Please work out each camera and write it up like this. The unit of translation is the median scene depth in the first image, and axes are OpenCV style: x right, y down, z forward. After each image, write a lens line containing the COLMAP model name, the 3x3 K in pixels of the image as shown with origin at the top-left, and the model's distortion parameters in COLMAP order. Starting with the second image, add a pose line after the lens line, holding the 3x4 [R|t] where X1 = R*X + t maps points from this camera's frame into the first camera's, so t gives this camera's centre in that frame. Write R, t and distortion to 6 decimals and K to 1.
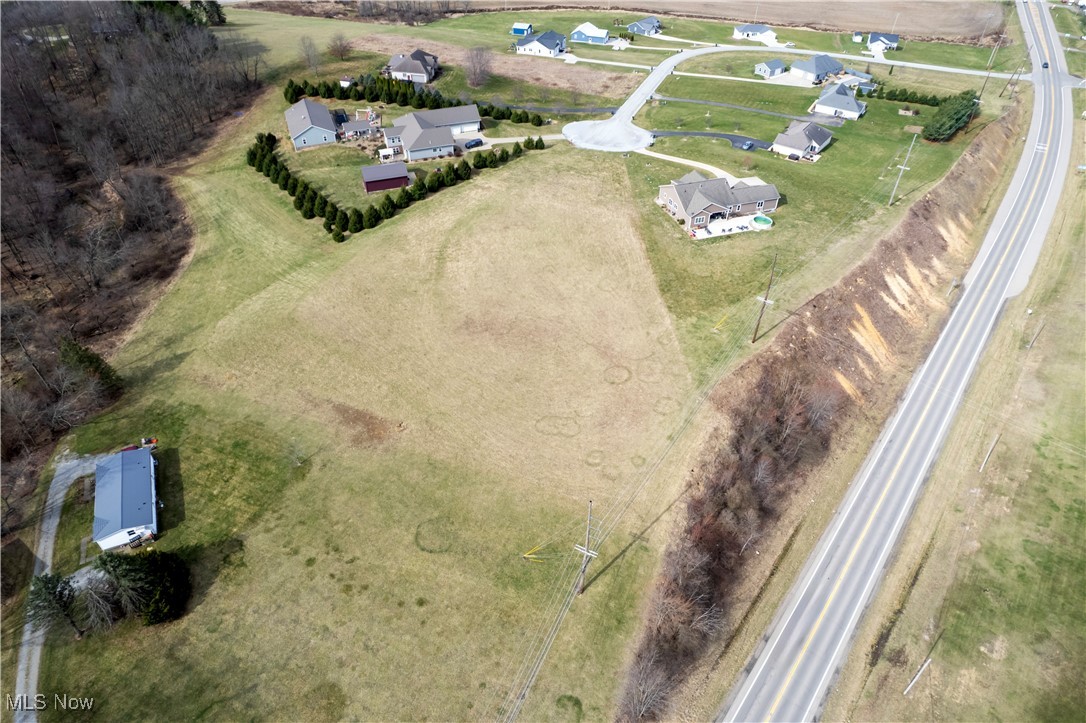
lens RADIAL K [[715.4, 0, 546.8], [0, 715.4, 365.3], [0, 0, 1]] dist [-0.087123, 0.087292]
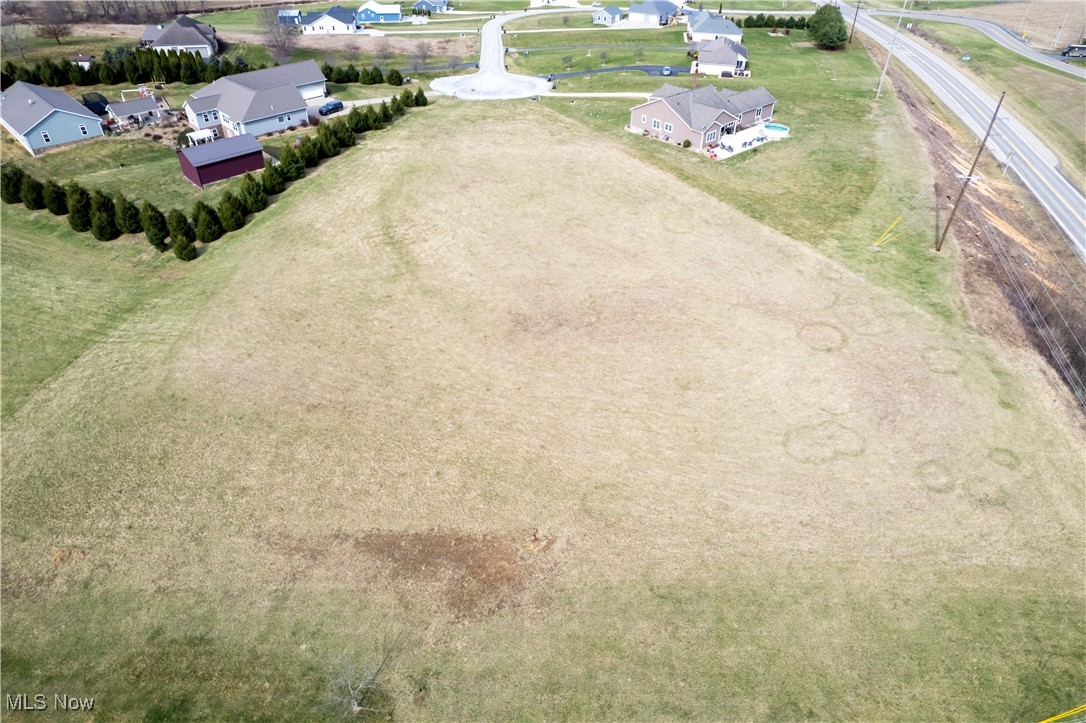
lens RADIAL K [[715.4, 0, 546.8], [0, 715.4, 365.3], [0, 0, 1]] dist [-0.087123, 0.087292]
pose [[0.919161, -0.241221, 0.311377, -0.218484], [0.259166, 0.965684, -0.016933, -0.009415], [-0.296608, 0.096262, 0.950135, 0.380217]]
